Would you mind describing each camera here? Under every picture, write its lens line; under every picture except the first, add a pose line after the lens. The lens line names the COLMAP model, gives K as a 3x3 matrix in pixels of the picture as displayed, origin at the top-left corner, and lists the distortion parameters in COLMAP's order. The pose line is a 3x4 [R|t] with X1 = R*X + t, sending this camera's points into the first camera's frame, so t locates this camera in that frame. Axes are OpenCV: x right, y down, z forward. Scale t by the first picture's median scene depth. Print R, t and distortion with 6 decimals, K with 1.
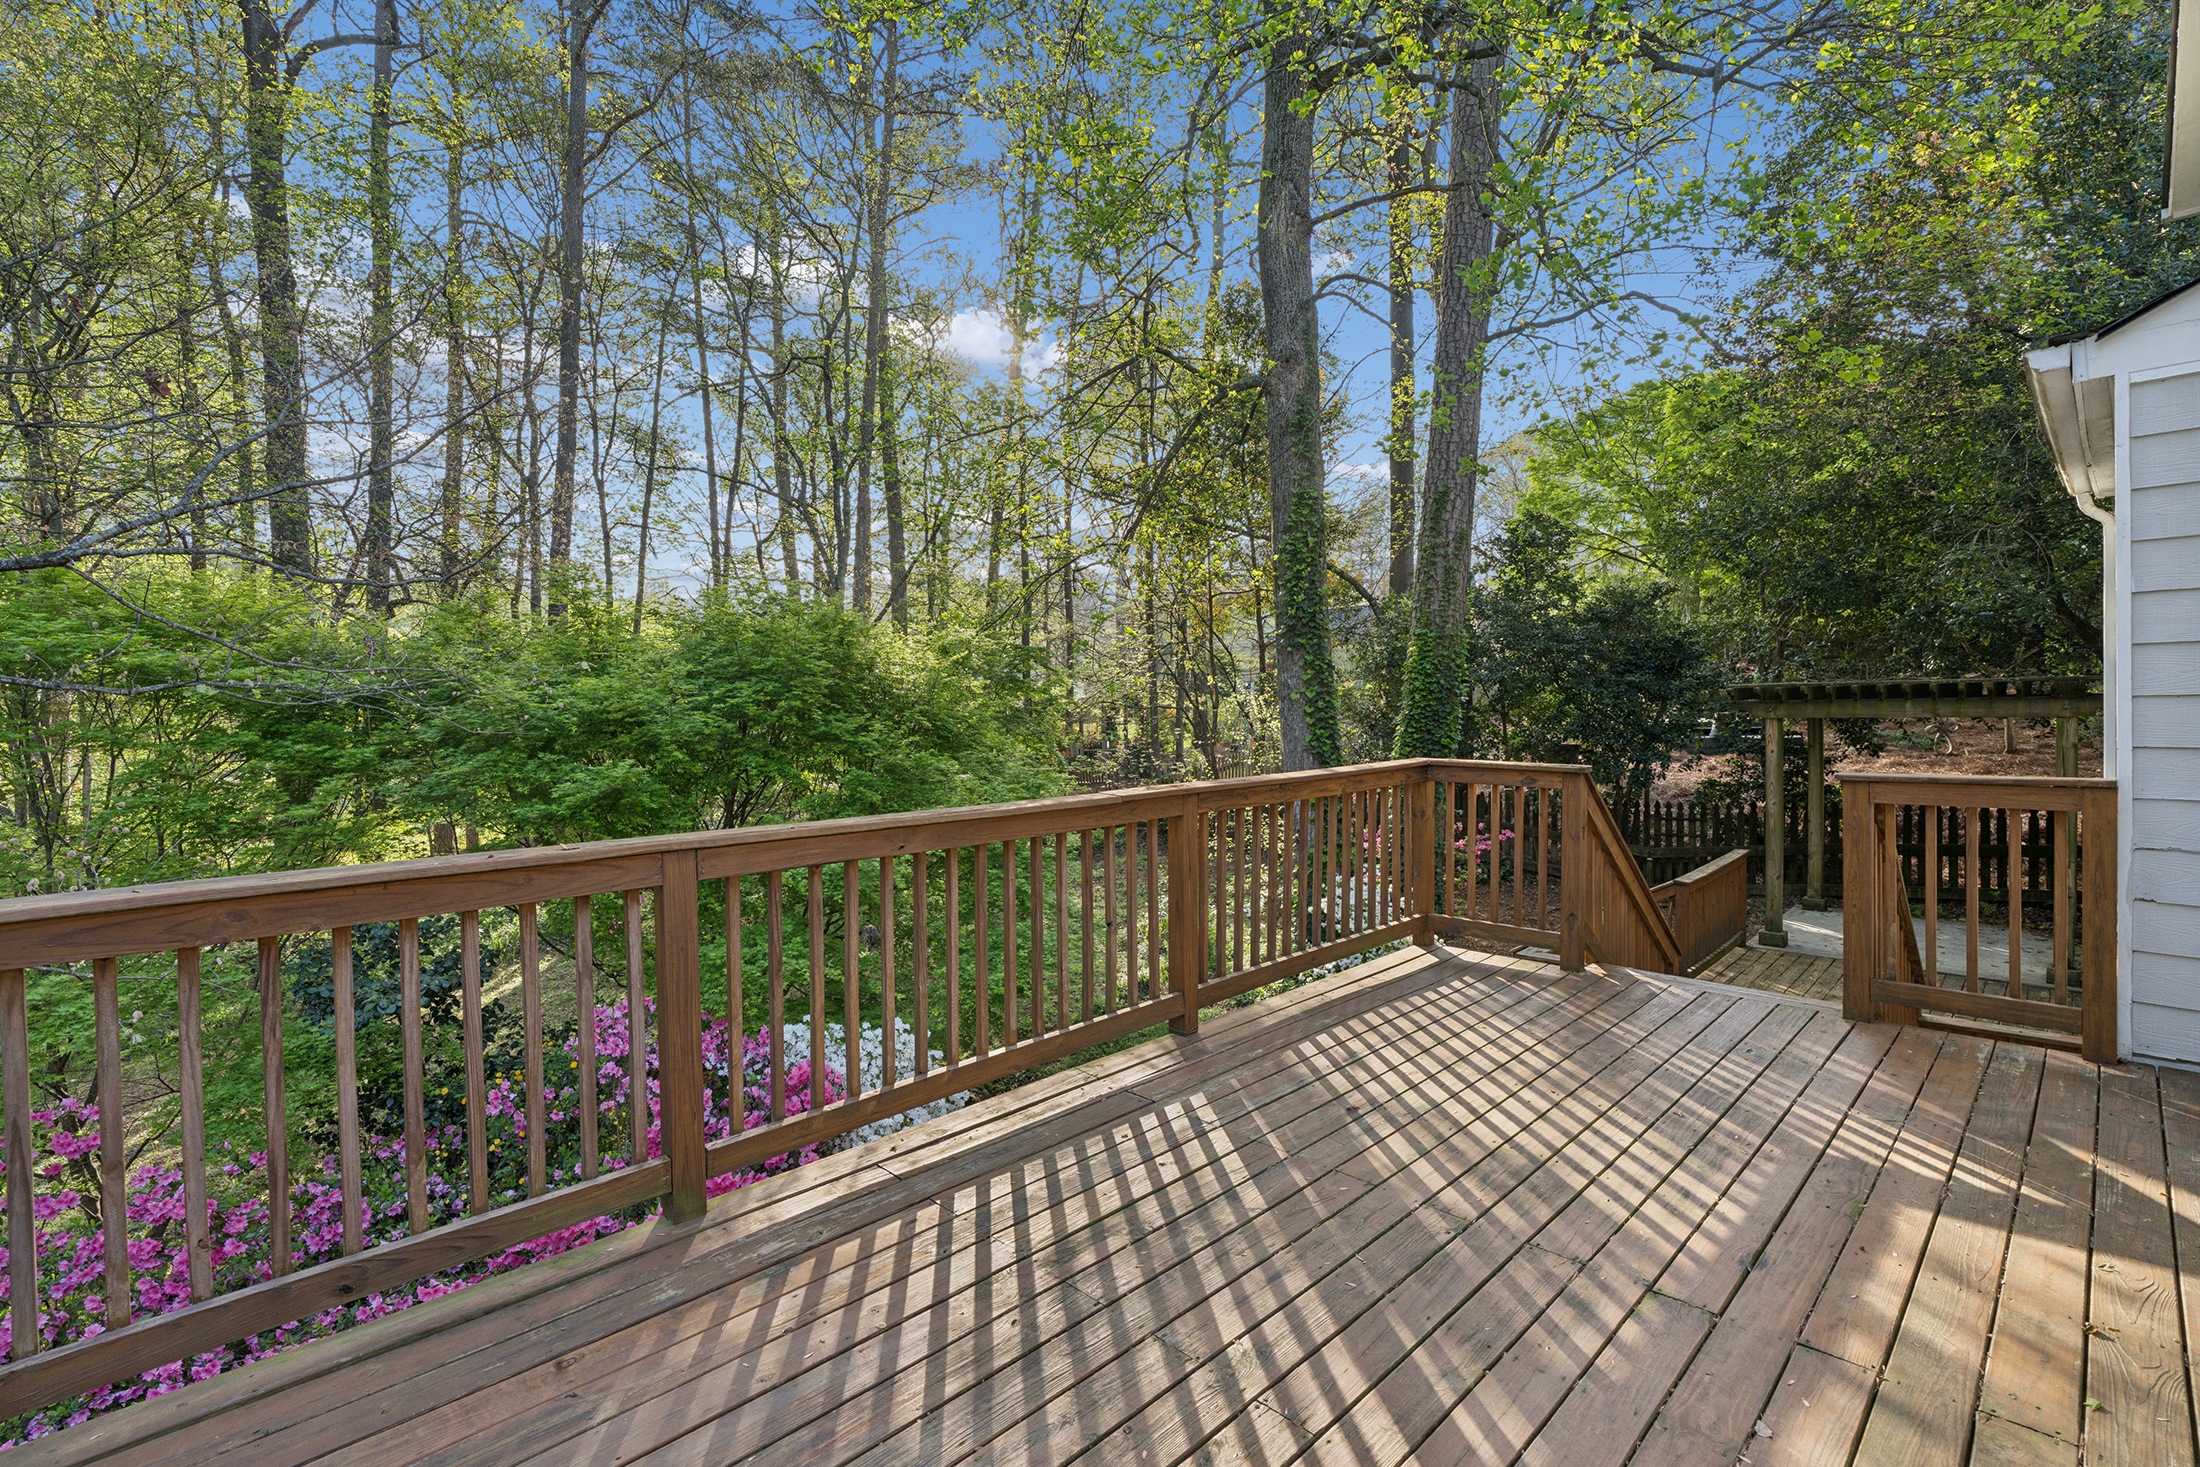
lens RADIAL K [[1000.1, 0, 1098.9], [0, 1000.1, 717.9], [0, 0, 1]] dist [-0.002359, 0.000970]
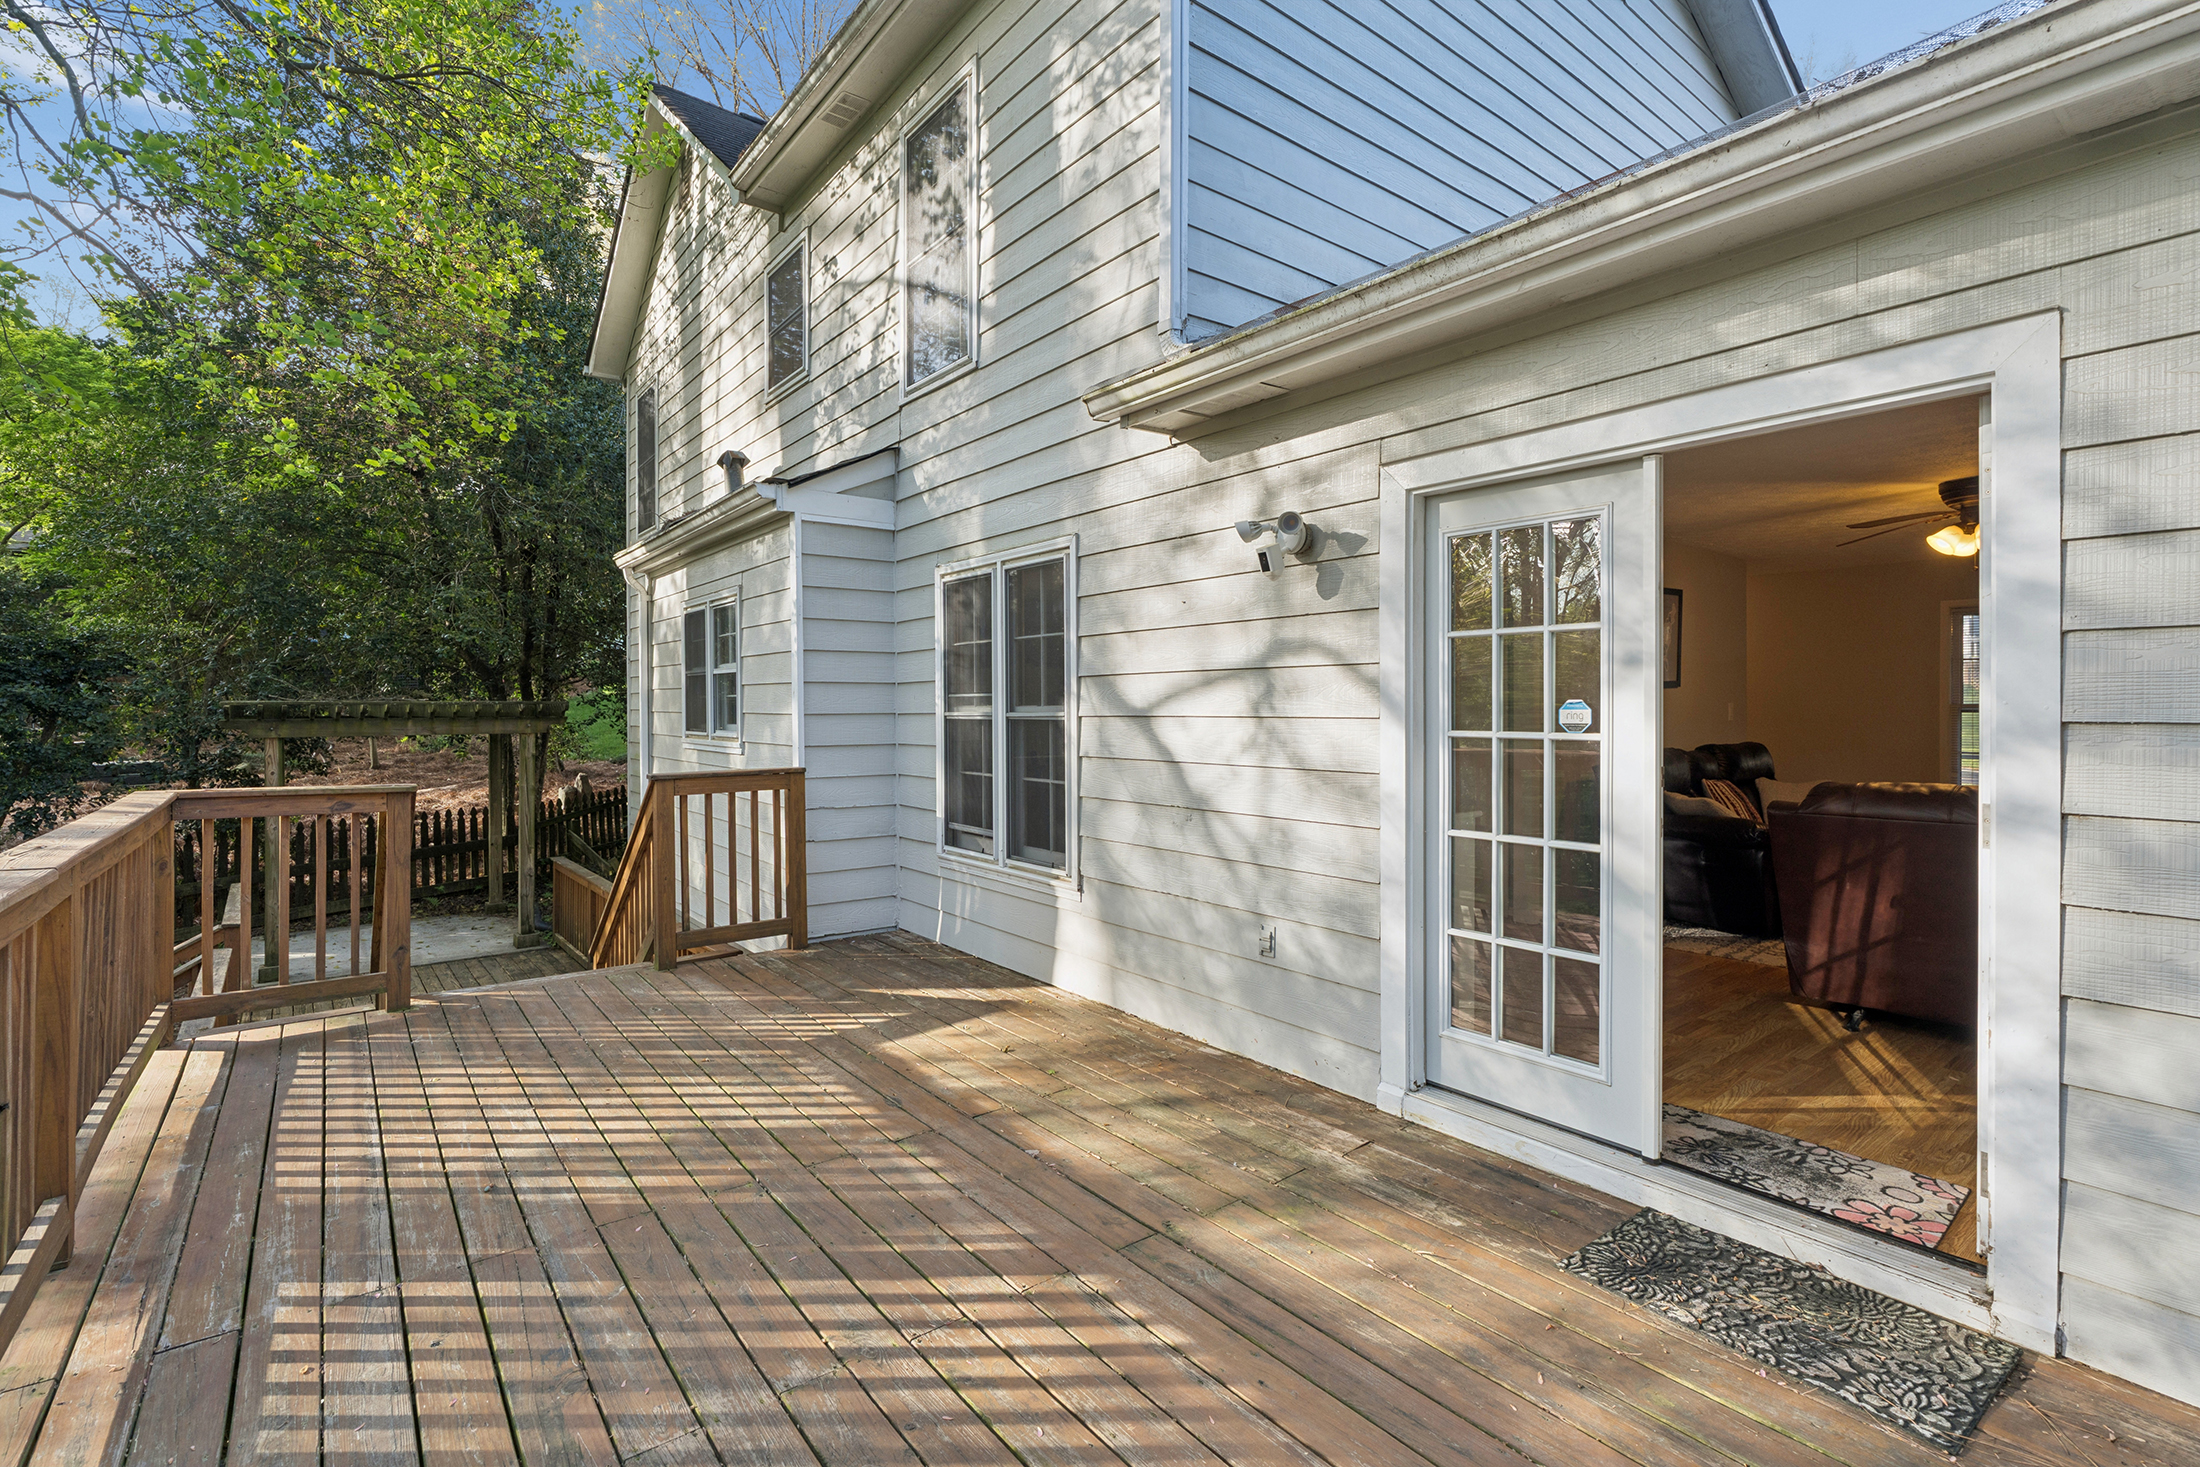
lens RADIAL K [[1000.1, 0, 1098.9], [0, 1000.1, 717.9], [0, 0, 1]] dist [-0.002359, 0.000970]
pose [[0.107052, 0.009008, 0.994213, -0.515119], [0.014599, 0.999837, -0.010631, 0.008238], [-0.994146, 0.015653, 0.106903, 0.373044]]
